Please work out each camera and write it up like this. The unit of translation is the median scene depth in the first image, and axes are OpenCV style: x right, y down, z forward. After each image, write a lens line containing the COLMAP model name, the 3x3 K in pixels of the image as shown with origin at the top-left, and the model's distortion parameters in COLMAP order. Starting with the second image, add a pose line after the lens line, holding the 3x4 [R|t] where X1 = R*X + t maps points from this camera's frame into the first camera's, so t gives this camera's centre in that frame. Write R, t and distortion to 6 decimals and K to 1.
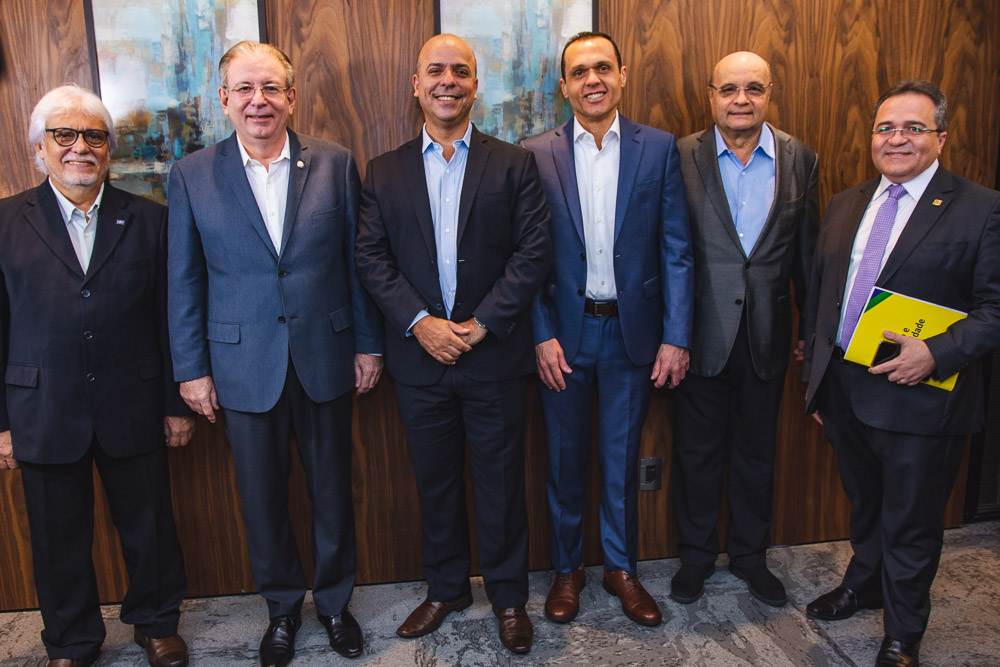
lens RADIAL K [[827.2, 0, 500.0], [0, 827.2, 333.5], [0, 0, 1]] dist [-0.016994, 0.002201]
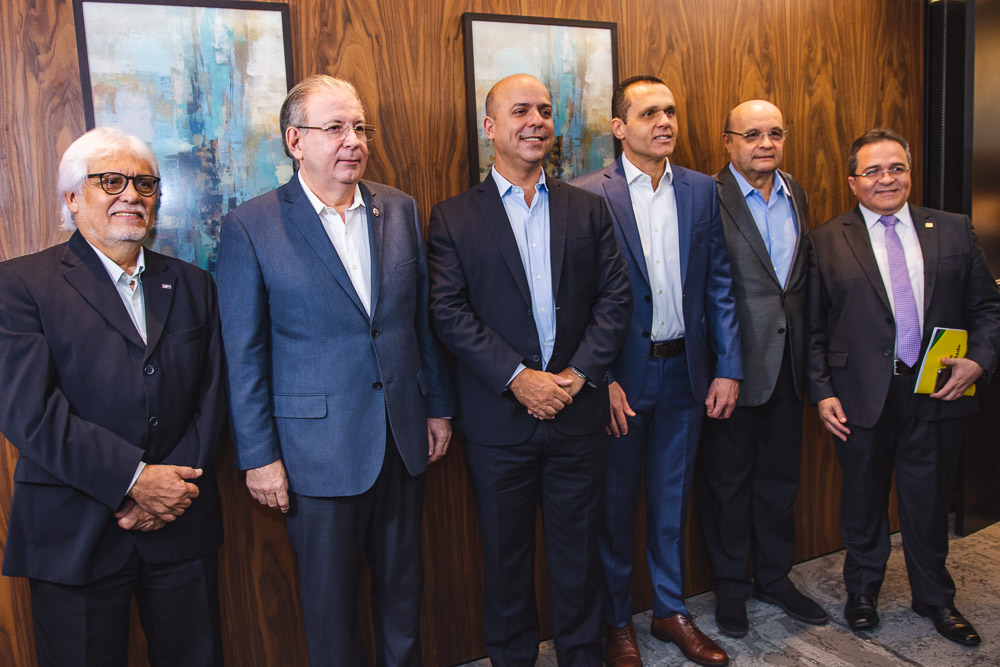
lens RADIAL K [[827.2, 0, 500.0], [0, 827.2, 333.5], [0, 0, 1]] dist [-0.016994, 0.002201]
pose [[0.954681, -0.066485, 0.290109, -0.349114], [0.086644, 0.994596, -0.057194, -0.009167], [-0.284739, 0.079738, 0.955283, 0.103776]]
